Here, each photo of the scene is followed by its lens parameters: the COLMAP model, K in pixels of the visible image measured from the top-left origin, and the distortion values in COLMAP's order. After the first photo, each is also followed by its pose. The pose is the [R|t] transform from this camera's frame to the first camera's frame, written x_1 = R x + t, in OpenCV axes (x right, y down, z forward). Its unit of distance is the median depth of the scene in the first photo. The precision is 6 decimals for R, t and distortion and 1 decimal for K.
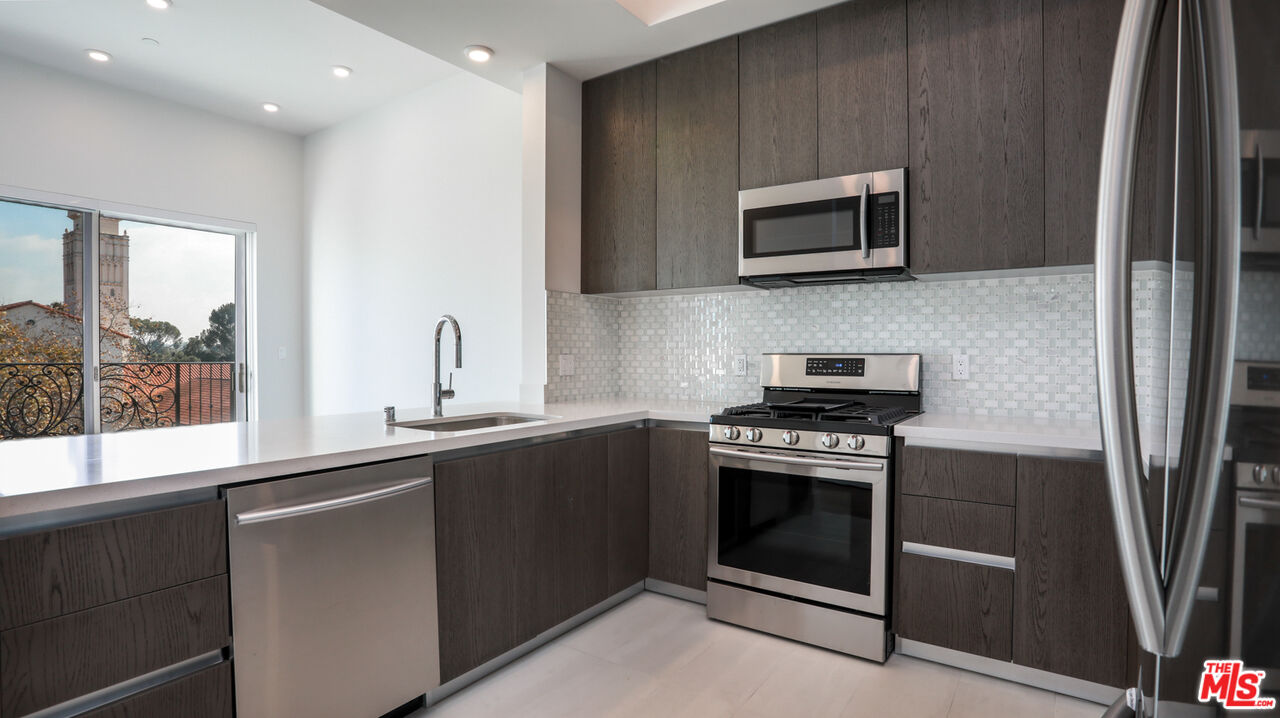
lens RADIAL K [[644.8, 0, 665.1], [0, 644.8, 350.7], [0, 0, 1]] dist [-0.024506, 0.005028]
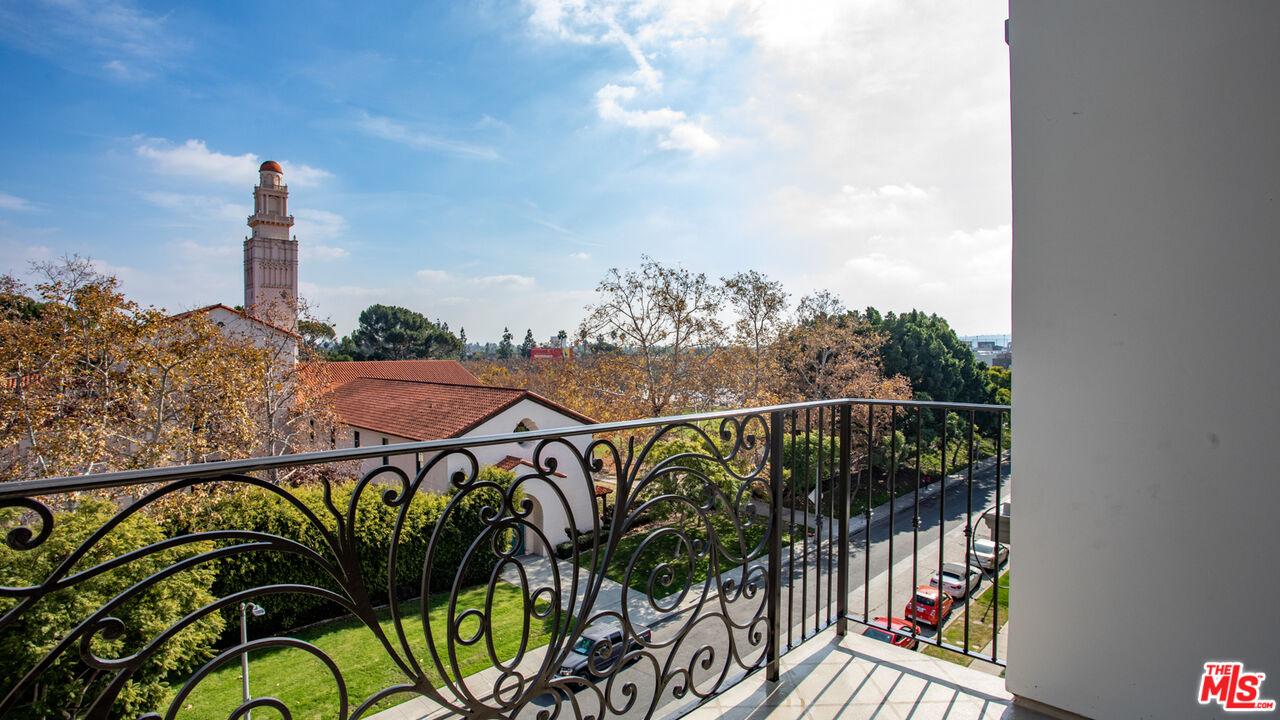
lens RADIAL K [[644.8, 0, 635.0], [0, 644.8, 361.4], [0, 0, 1]] dist [-0.024506, 0.005028]
pose [[0.979503, -0.003584, -0.201398, -0.153584], [0.008354, 0.999704, 0.022841, -0.002634], [0.201257, -0.024056, 0.979243, 0.129104]]
